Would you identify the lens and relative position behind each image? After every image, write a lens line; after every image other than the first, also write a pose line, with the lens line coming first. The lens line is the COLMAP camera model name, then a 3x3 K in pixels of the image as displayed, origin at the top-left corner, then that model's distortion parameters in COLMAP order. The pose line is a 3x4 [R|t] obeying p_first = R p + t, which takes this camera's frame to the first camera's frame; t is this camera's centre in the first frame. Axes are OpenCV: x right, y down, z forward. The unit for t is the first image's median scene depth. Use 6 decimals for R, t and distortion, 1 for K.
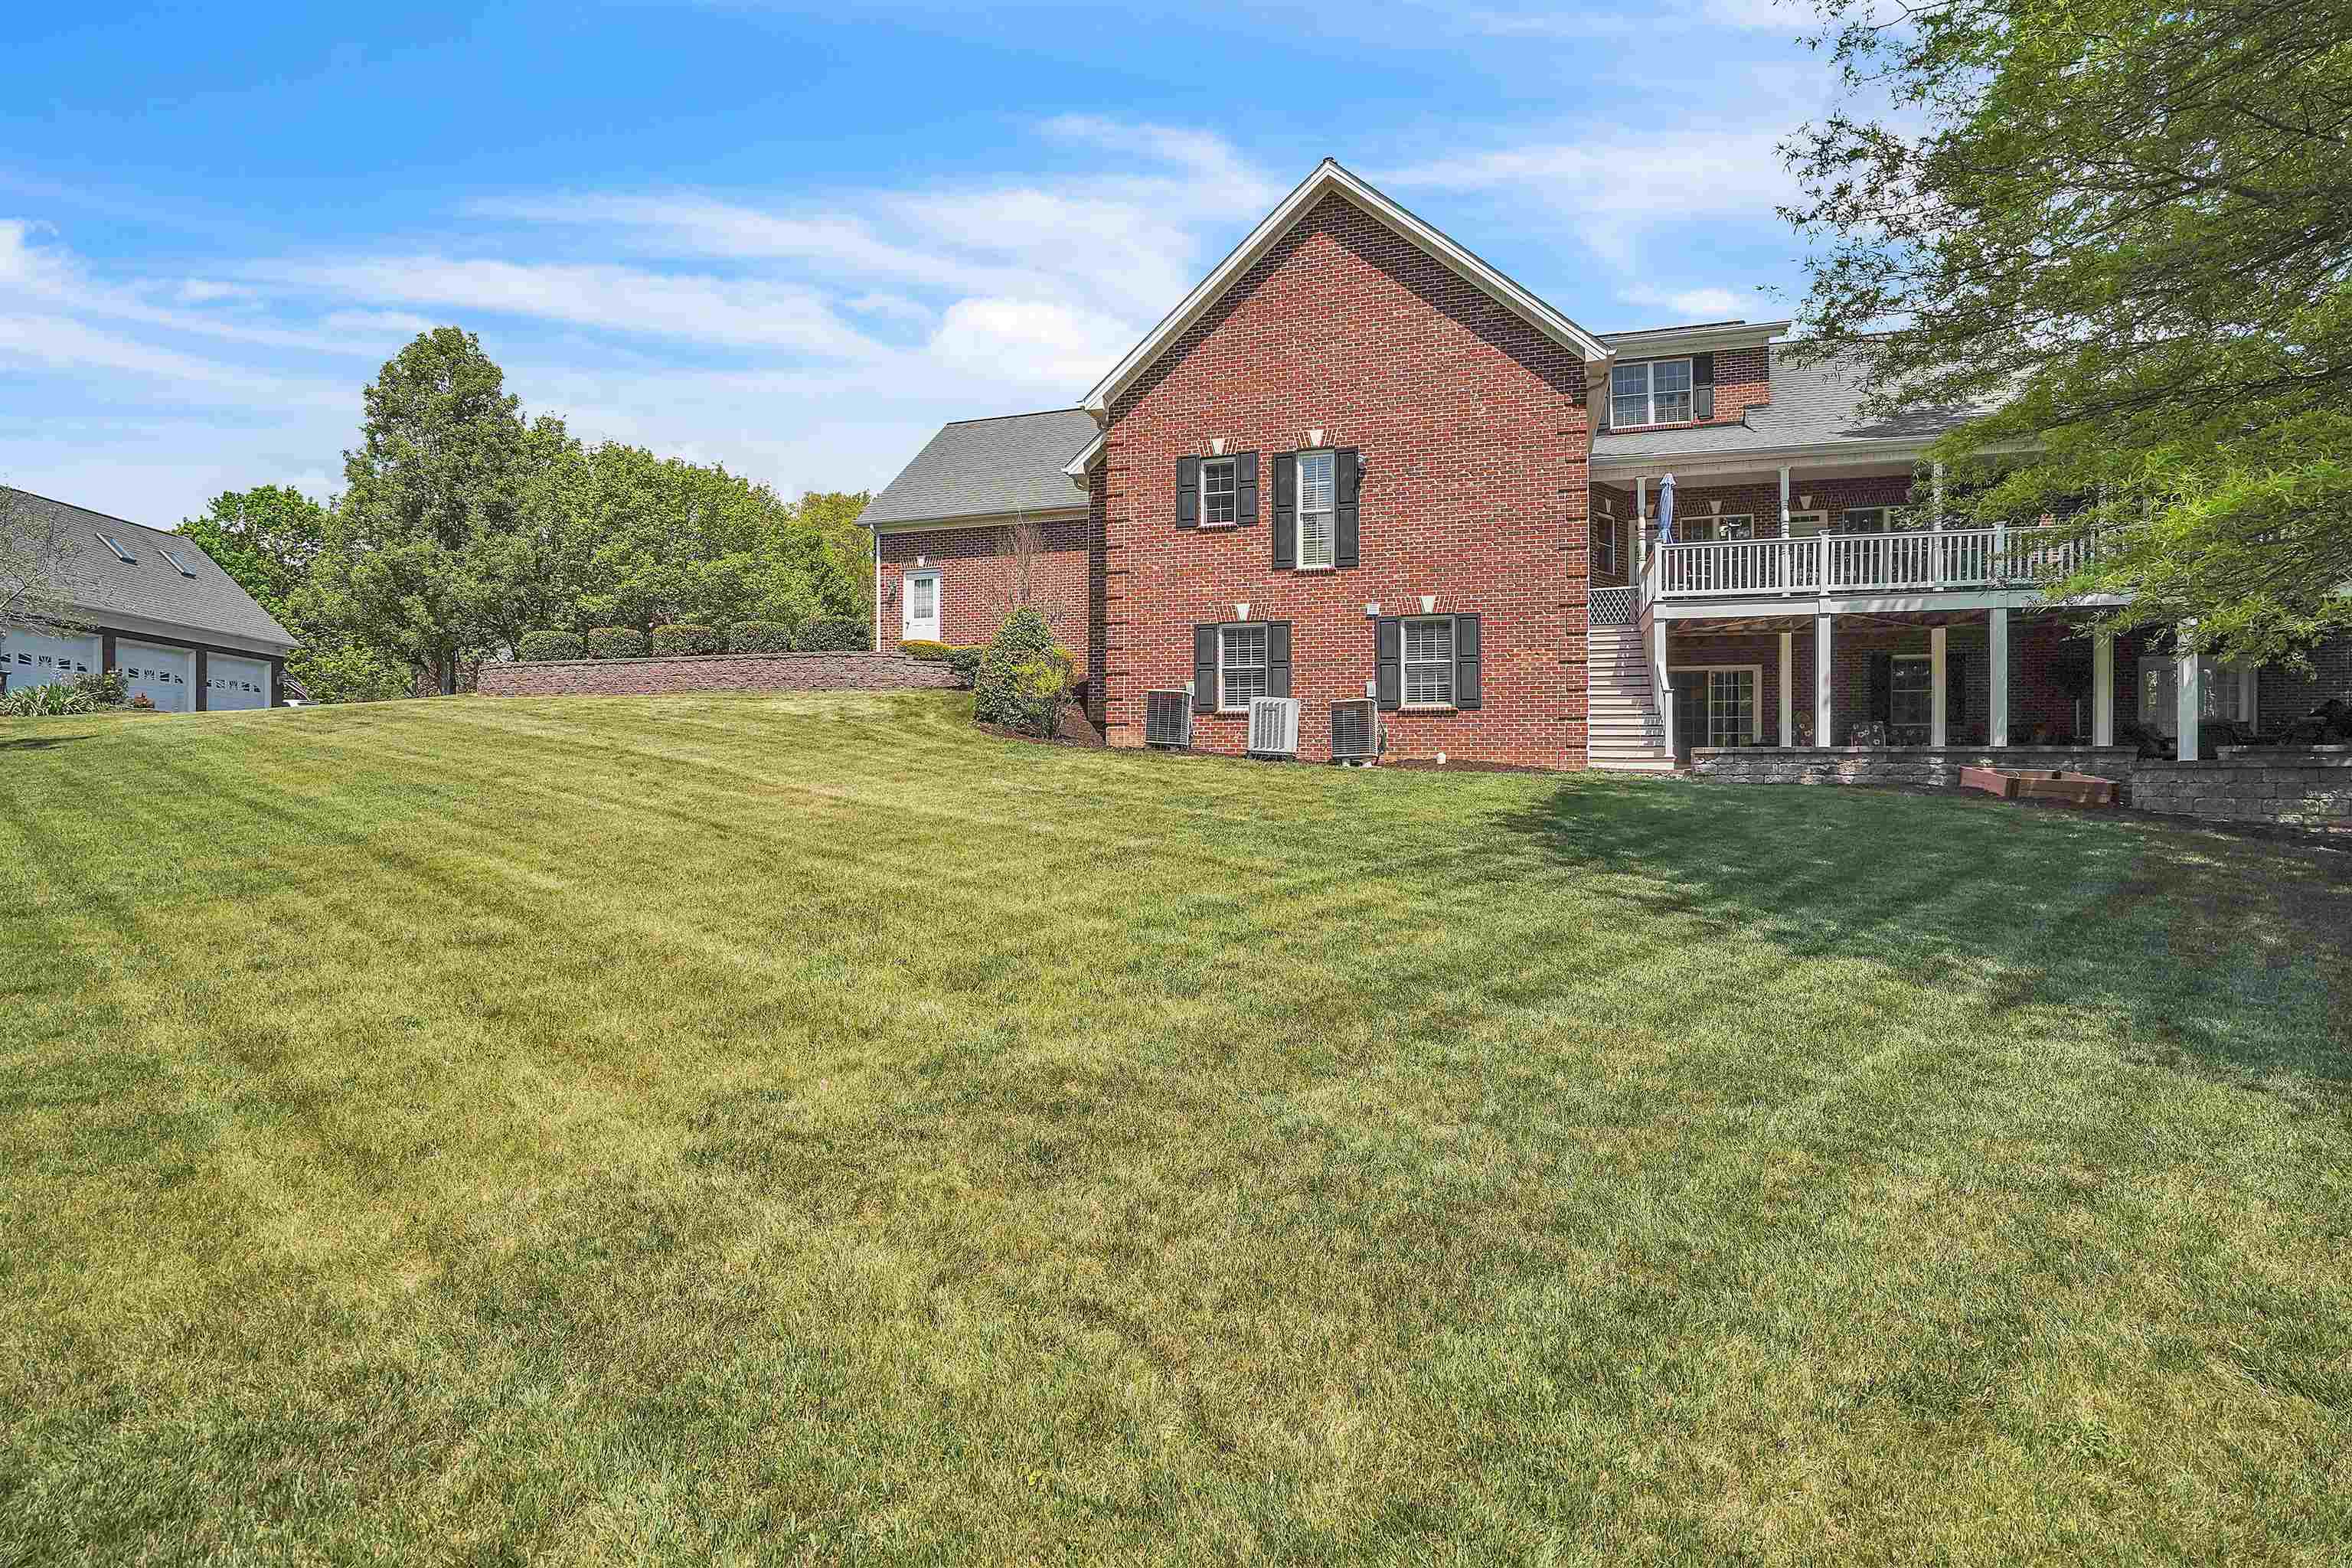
lens RADIAL K [[1105.8, 0, 1158.9], [0, 1105.8, 771.7], [0, 0, 1]] dist [-0.051262, 0.017088]
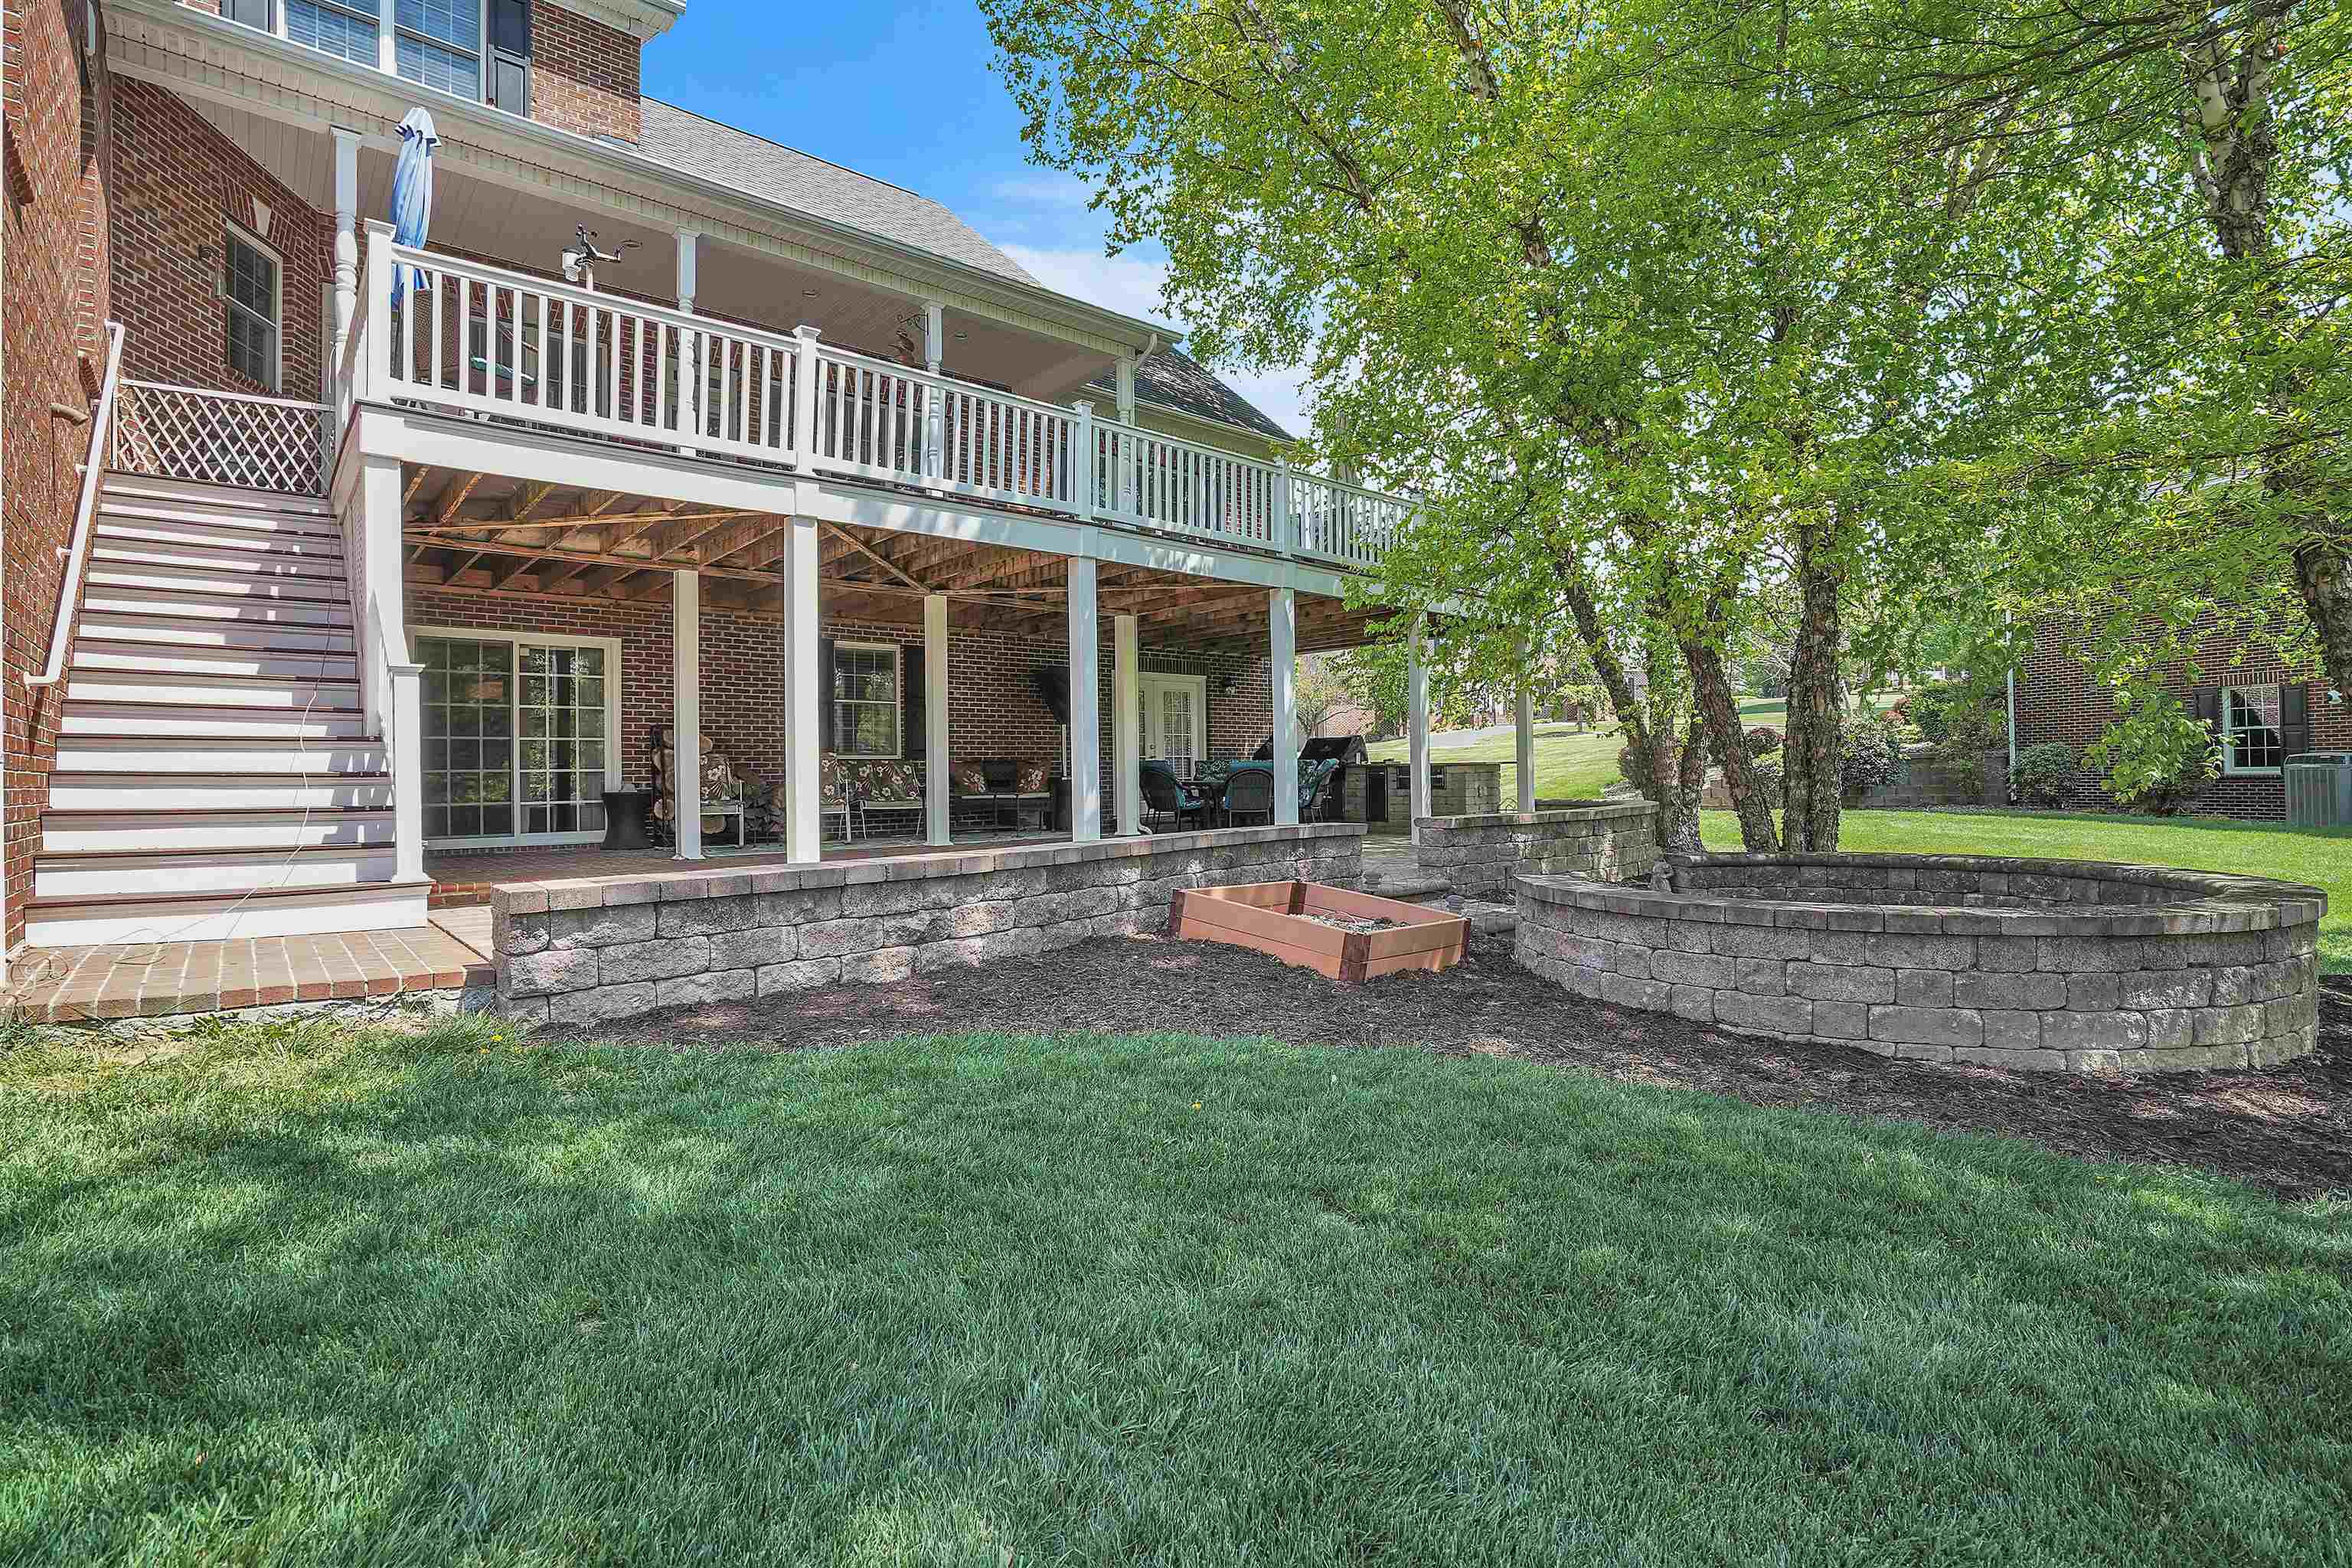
lens RADIAL K [[1105.8, 0, 1181.9], [0, 1105.8, 764.9], [0, 0, 1]] dist [-0.051262, 0.017088]
pose [[0.504564, -0.001593, 0.863373, 0.306934], [0.009805, 0.999944, -0.003885, -0.042507], [-0.863319, 0.010425, 0.504551, 0.644864]]
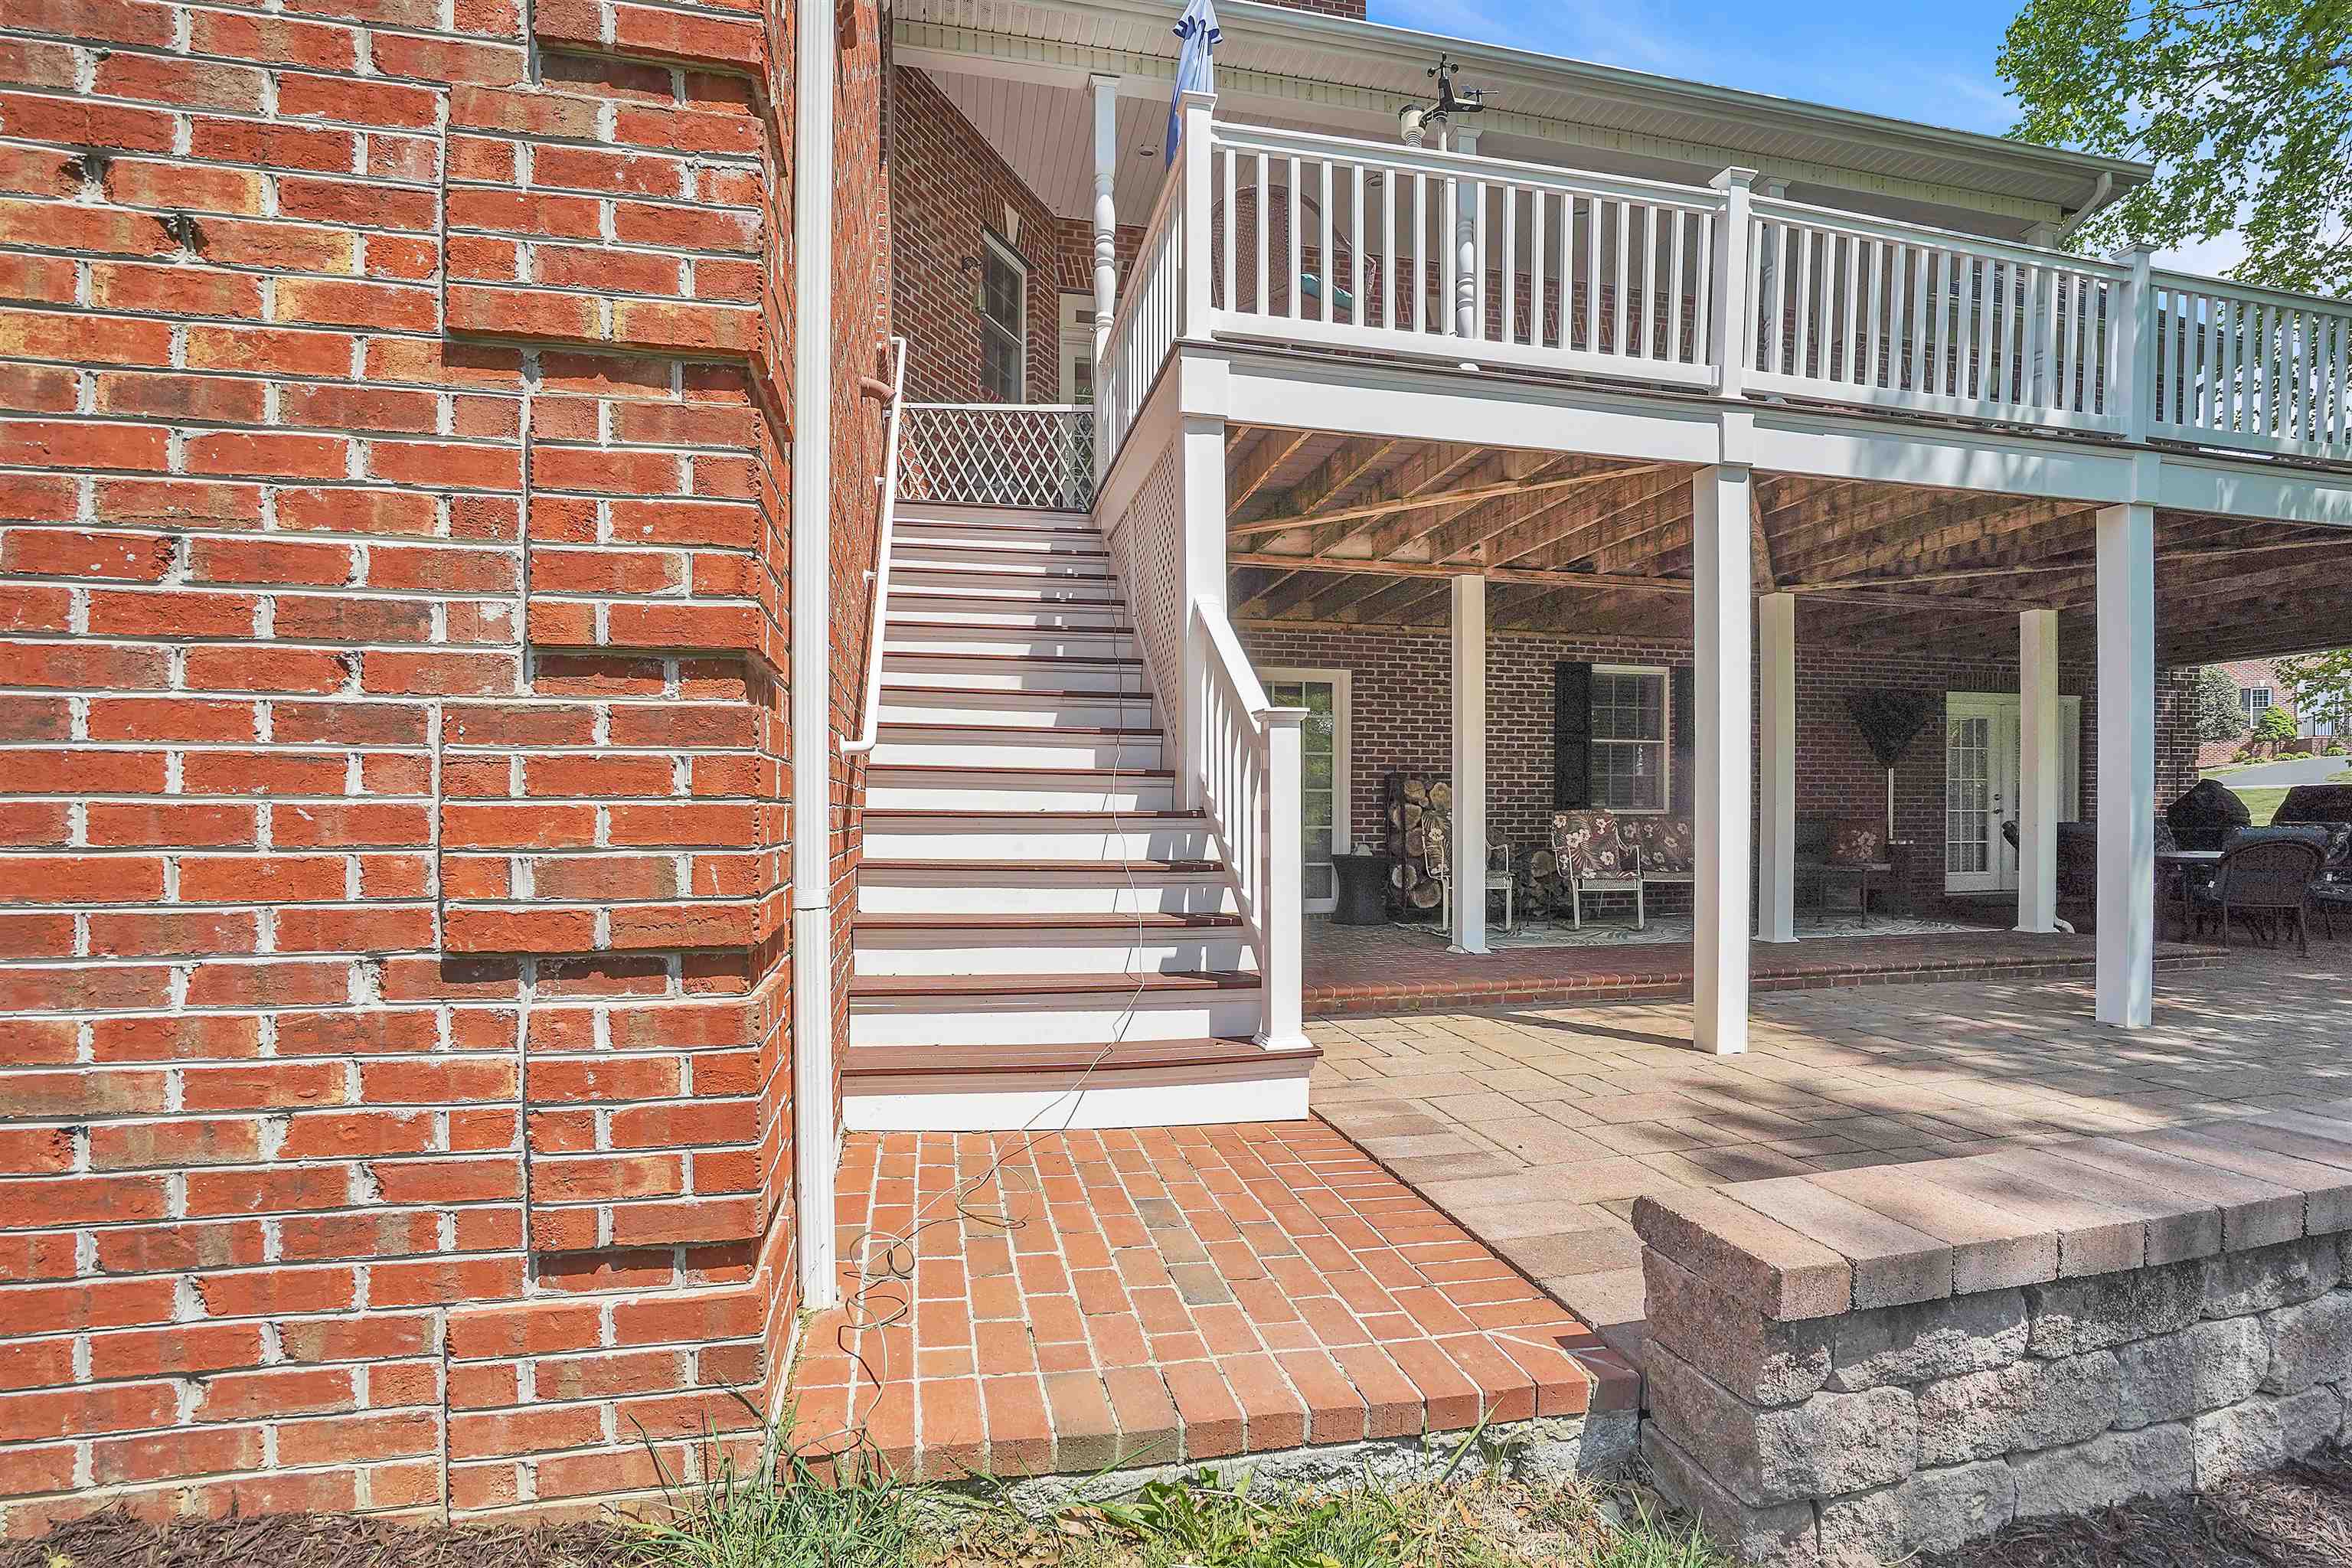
lens RADIAL K [[1105.8, 0, 1186.2], [0, 1105.8, 800.9], [0, 0, 1]] dist [-0.051262, 0.017088]
pose [[0.851979, 0.000432, 0.523576, 0.341112], [-0.000144, 1.000000, -0.000591, -0.057692], [-0.523576, 0.000428, 0.851979, 0.829749]]
